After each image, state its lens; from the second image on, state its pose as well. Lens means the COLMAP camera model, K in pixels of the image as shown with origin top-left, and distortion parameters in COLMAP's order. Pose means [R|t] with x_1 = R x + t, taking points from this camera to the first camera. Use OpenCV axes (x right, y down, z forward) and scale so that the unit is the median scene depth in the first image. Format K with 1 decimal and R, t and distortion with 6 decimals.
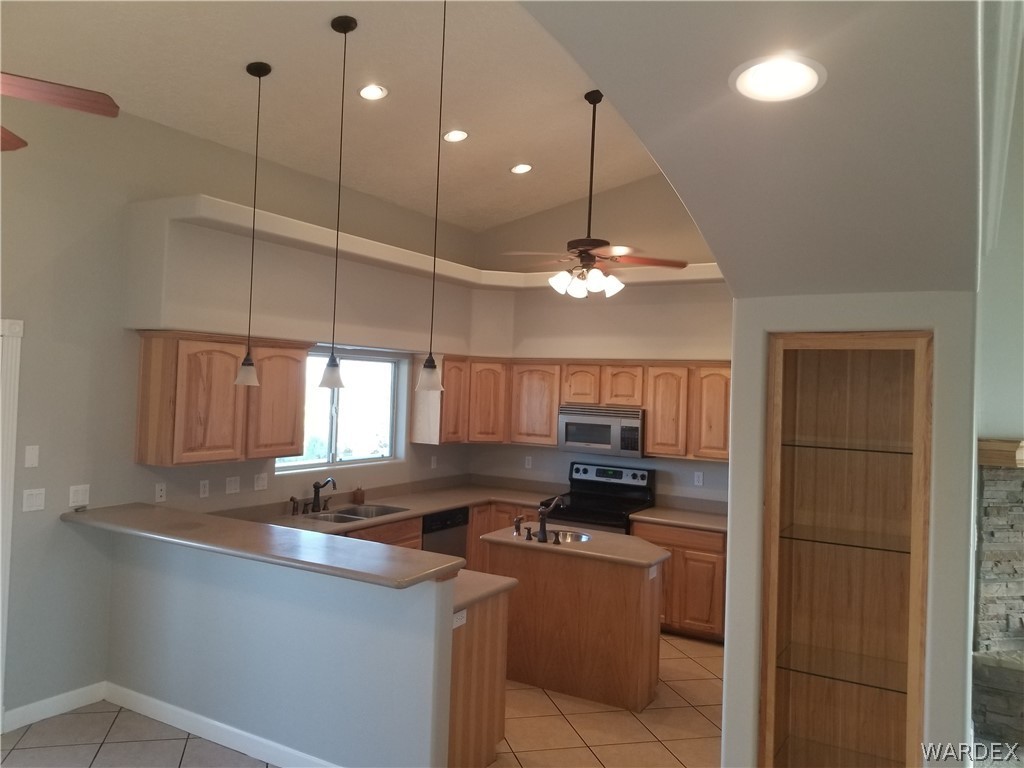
lens RADIAL K [[805.1, 0, 506.7], [0, 805.1, 373.7], [0, 0, 1]] dist [0.073597, -0.106001]
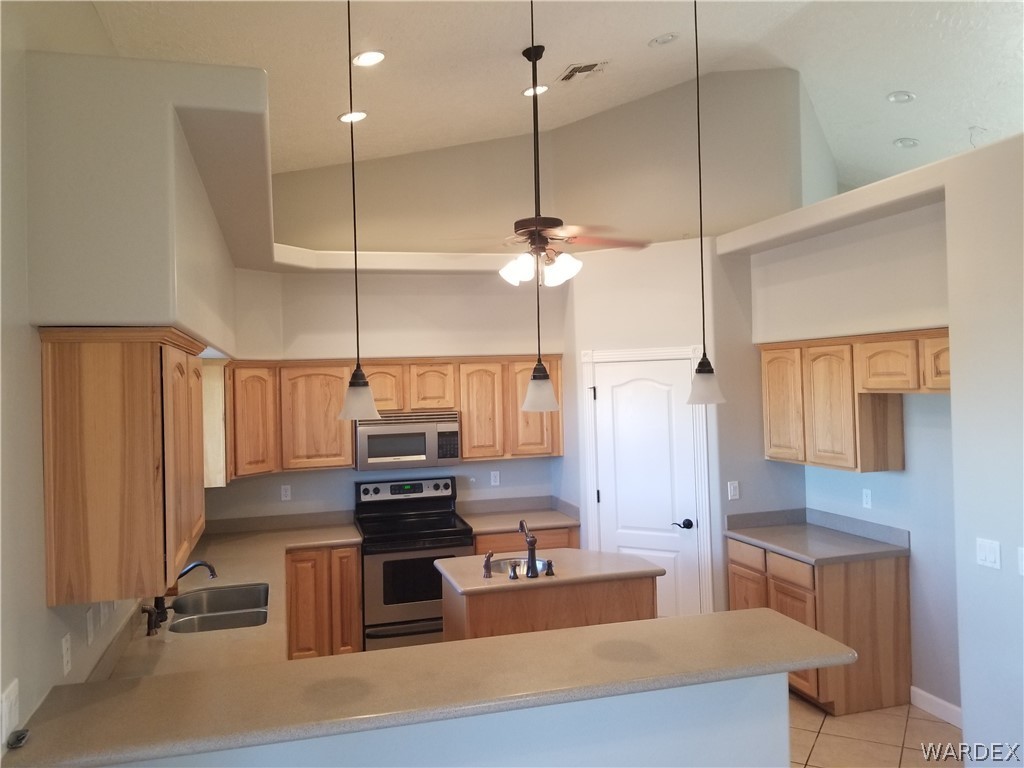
lens RADIAL K [[805.1, 0, 522.9], [0, 805.1, 373.5], [0, 0, 1]] dist [0.073597, -0.106001]
pose [[0.684659, -0.053872, 0.726870, -0.409242], [0.042834, 0.998515, 0.033658, -0.023663], [-0.727604, 0.008091, 0.685950, 0.311379]]
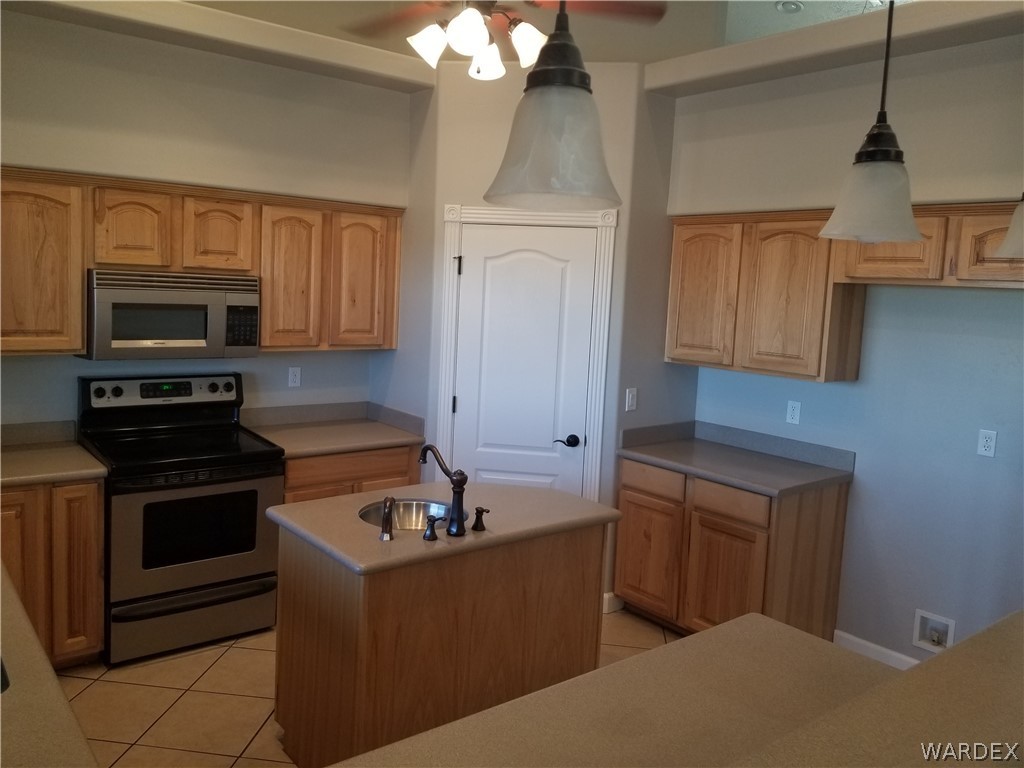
lens RADIAL K [[805.1, 0, 508.6], [0, 805.1, 366.1], [0, 0, 1]] dist [0.073597, -0.106001]
pose [[0.368424, -0.121757, 0.921650, -0.308981], [-0.046258, 0.987757, 0.148982, 0.010984], [-0.928506, -0.097522, 0.358281, 0.569734]]
